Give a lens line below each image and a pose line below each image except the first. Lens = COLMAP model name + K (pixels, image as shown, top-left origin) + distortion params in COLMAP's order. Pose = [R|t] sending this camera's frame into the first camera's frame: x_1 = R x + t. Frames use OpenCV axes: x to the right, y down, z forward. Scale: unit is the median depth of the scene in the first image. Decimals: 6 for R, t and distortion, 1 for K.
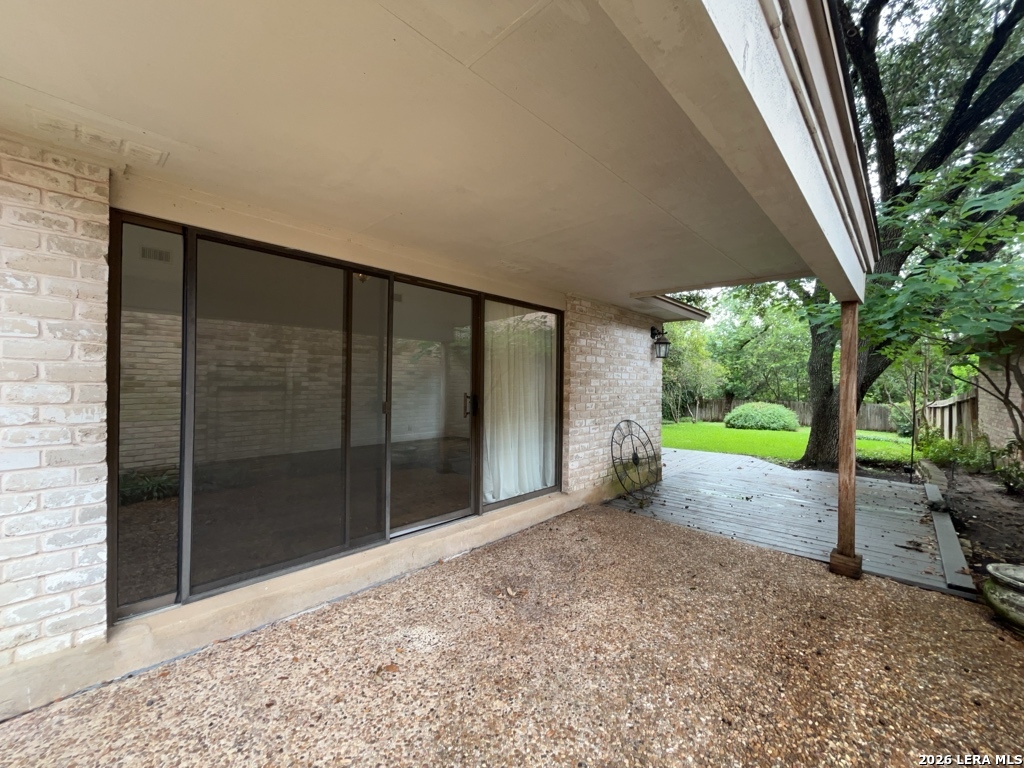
lens RADIAL K [[416.3, 0, 512.0], [0, 416.3, 384.0], [0, 0, 1]] dist [-0.001337, 0.000020]
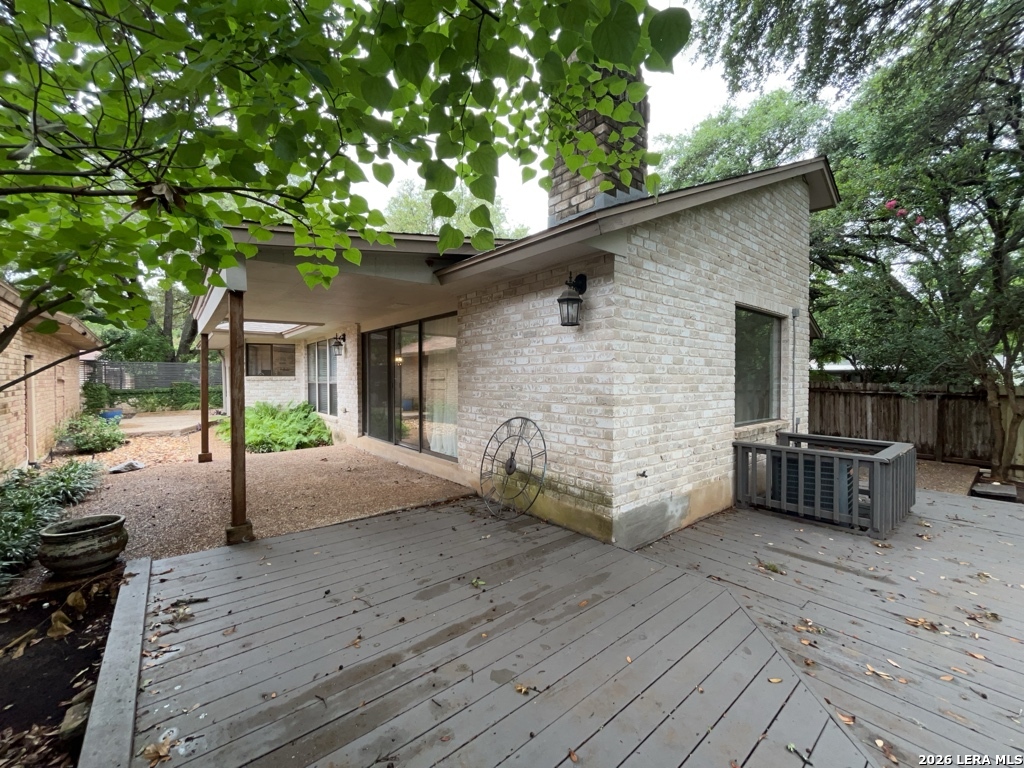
lens RADIAL K [[413.0, 0, 512.0], [0, 413.0, 384.0], [0, 0, 1]] dist [0.000629, 0.000041]
pose [[-0.125103, 0.003238, -0.992138, 1.148197], [-0.001839, 0.999992, 0.003495, 0.023877], [0.992142, 0.002261, -0.125096, 1.185655]]
